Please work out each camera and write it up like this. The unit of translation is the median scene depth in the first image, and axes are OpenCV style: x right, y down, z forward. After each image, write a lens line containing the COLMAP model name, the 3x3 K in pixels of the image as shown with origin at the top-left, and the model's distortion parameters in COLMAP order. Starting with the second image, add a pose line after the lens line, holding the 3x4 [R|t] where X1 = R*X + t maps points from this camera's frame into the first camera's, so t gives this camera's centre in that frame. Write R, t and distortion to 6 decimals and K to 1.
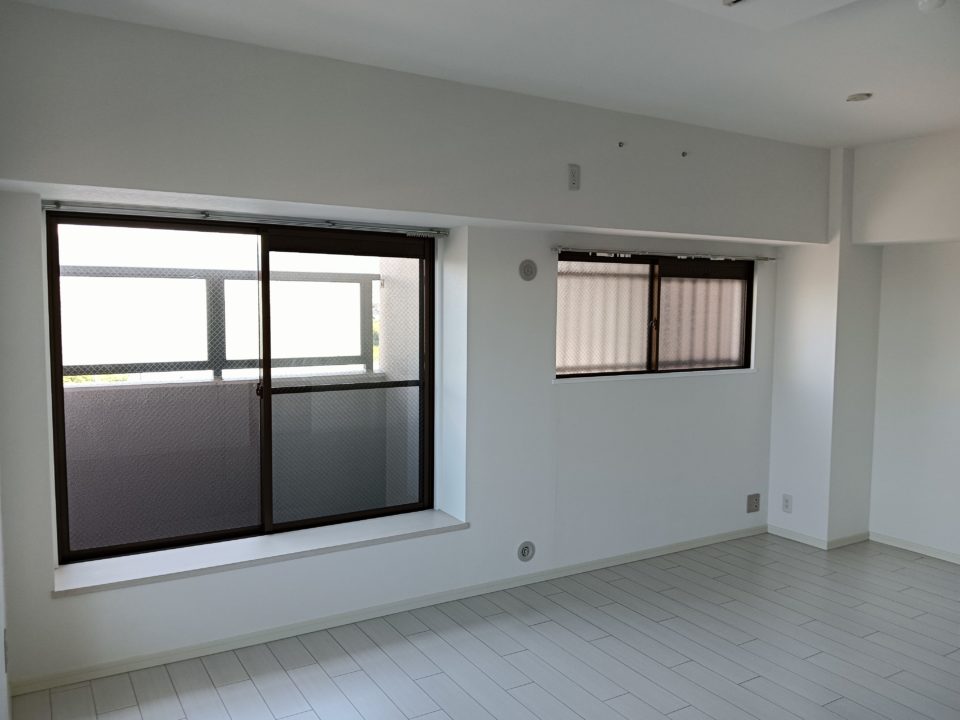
lens RADIAL K [[754.3, 0, 480.0], [0, 754.3, 360.0], [0, 0, 1]] dist [-0.000427, 0.000088]
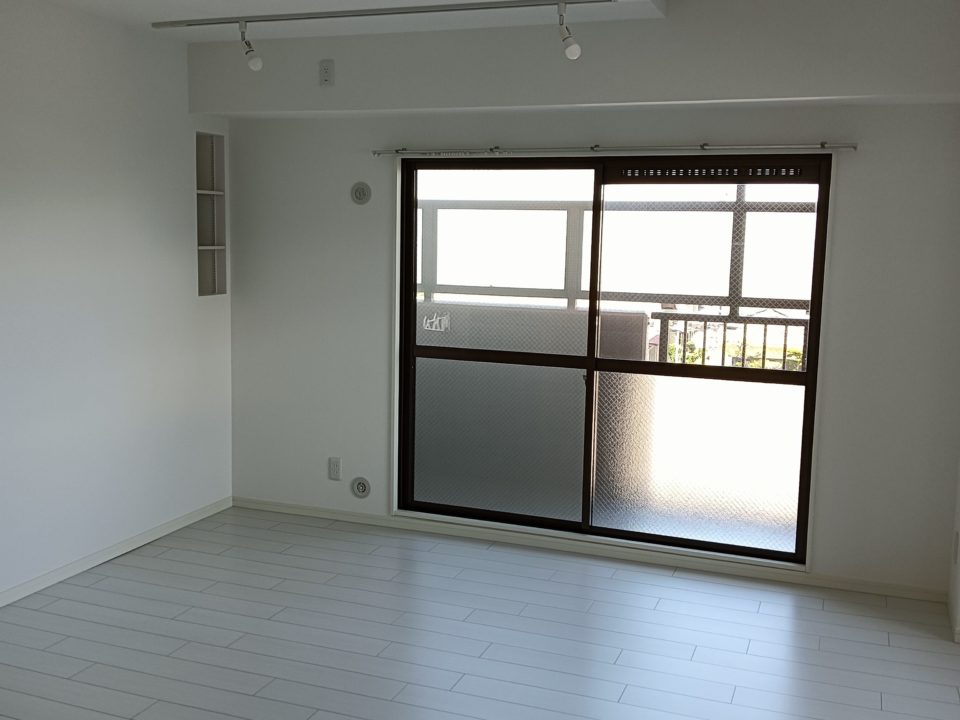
lens RADIAL K [[774.3, 0, 480.0], [0, 774.3, 360.0], [0, 0, 1]] dist [-0.001572, 0.000281]
pose [[0.661902, 0.128282, -0.738532, 0.388509], [-0.069497, 0.991506, 0.109937, -0.012596], [0.746361, -0.021442, 0.665195, 0.201359]]
